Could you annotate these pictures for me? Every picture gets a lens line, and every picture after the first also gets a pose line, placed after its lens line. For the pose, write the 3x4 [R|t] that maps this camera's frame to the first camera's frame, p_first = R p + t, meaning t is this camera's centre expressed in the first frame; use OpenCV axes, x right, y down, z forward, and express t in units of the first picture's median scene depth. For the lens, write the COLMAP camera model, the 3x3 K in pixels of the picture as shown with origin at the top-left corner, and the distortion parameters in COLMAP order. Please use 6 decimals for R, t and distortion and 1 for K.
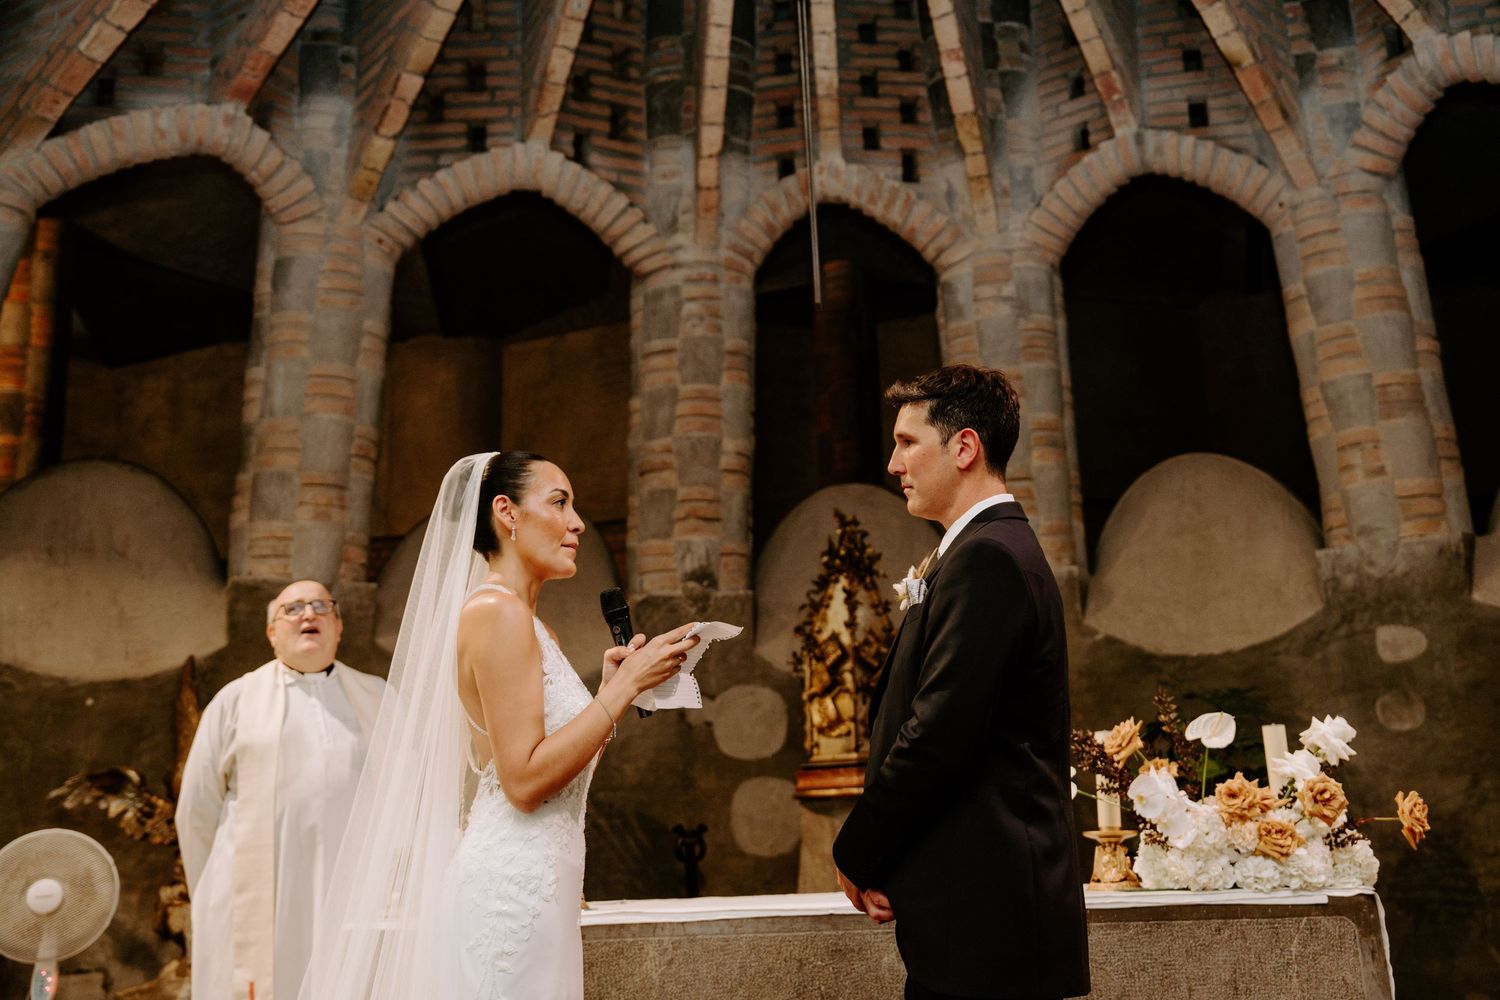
lens RADIAL K [[1619.6, 0, 793.7], [0, 1619.6, 473.5], [0, 0, 1]] dist [0.048531, 0.000000]
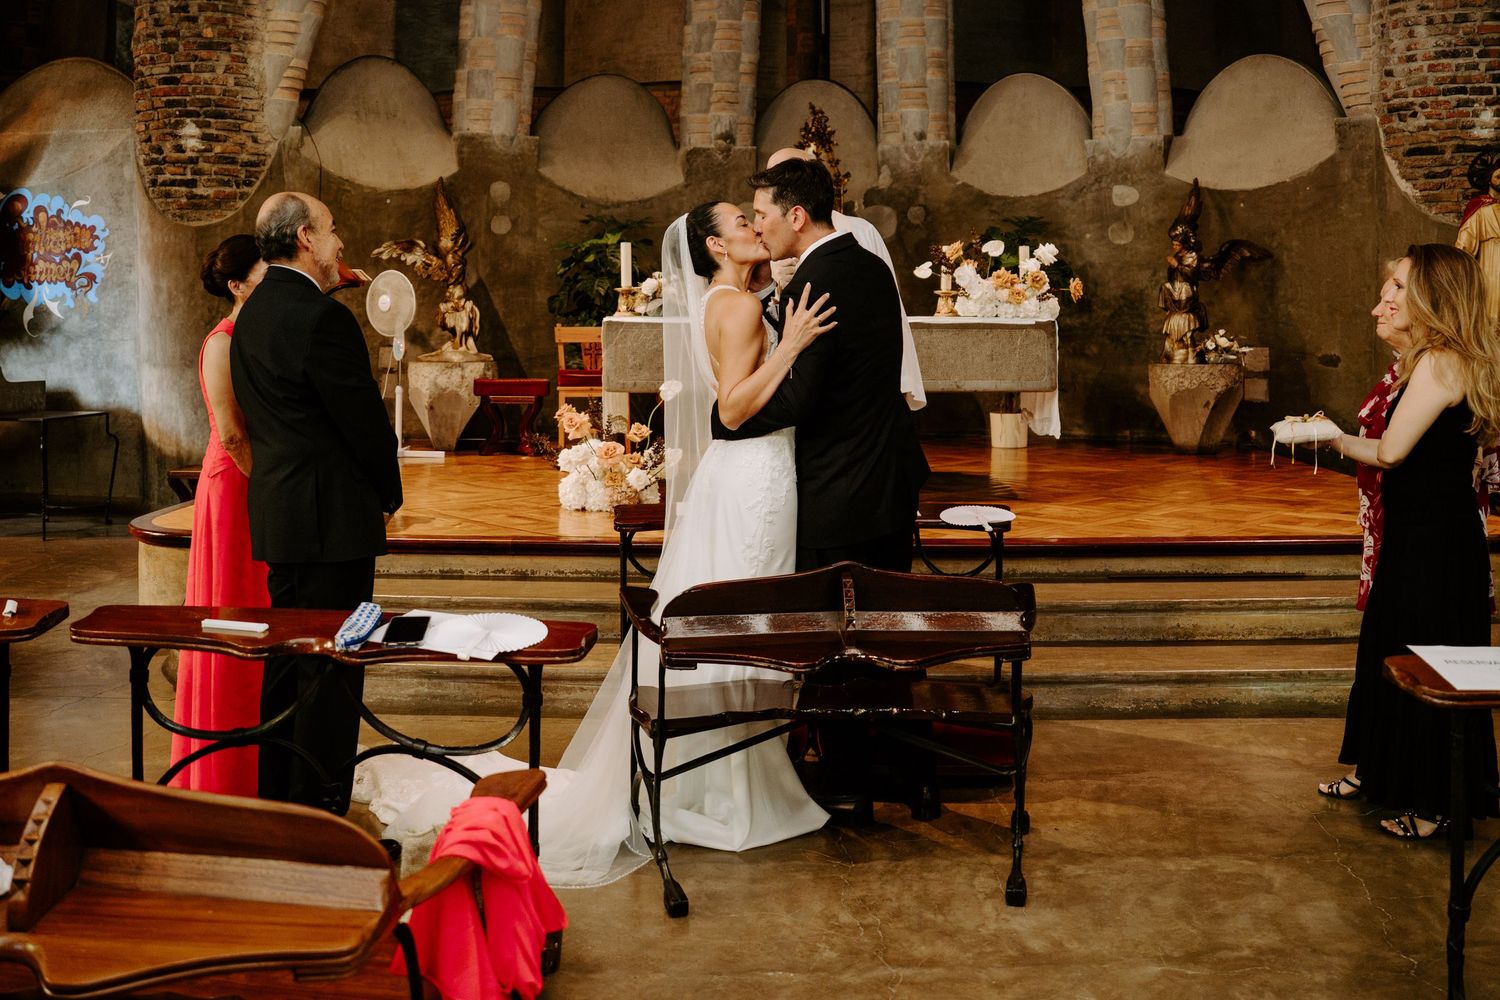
lens RADIAL K [[1342.9, 0, 752.1], [0, 1342.9, 338.5], [0, 0, 1]] dist [-0.117829, 0.079645]
pose [[0.999109, 0.035713, 0.022508, -0.057639], [-0.040200, 0.967646, 0.249087, -0.086692], [-0.012884, -0.249770, 0.968219, -0.419106]]
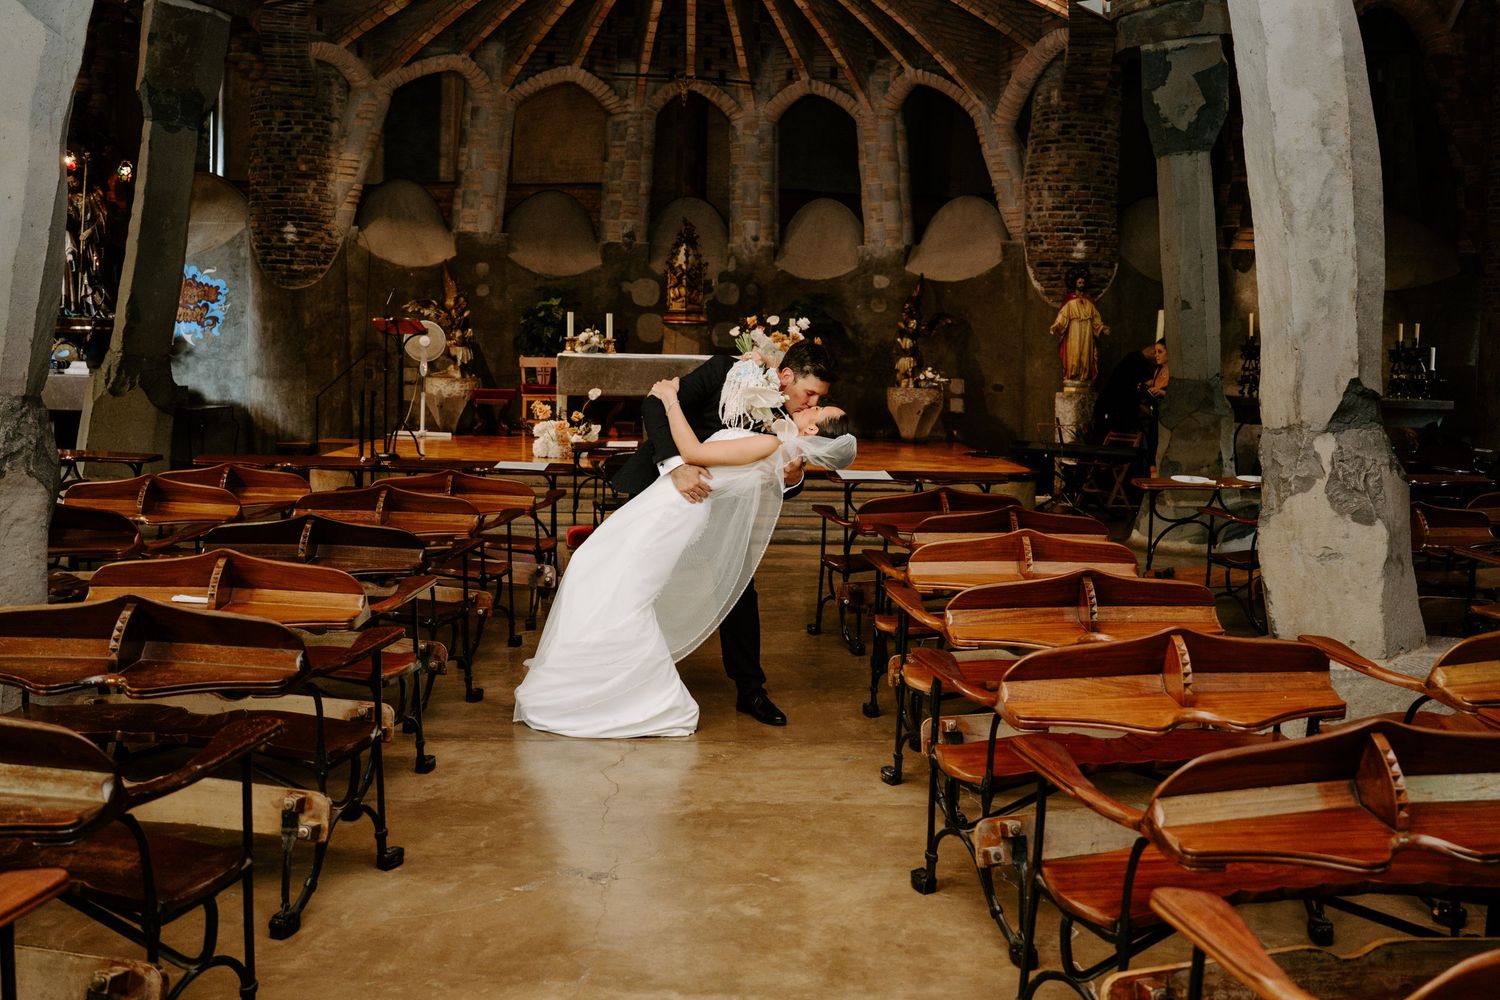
lens RADIAL K [[1273.4, 0, 801.6], [0, 1273.4, 436.9], [0, 0, 1]] dist [-0.114255, 0.035545]
pose [[0.989414, 0.049898, 0.136271, -0.048343], [-0.088473, 0.951740, 0.293876, -0.266877], [-0.115030, -0.302822, 0.946080, -1.111607]]
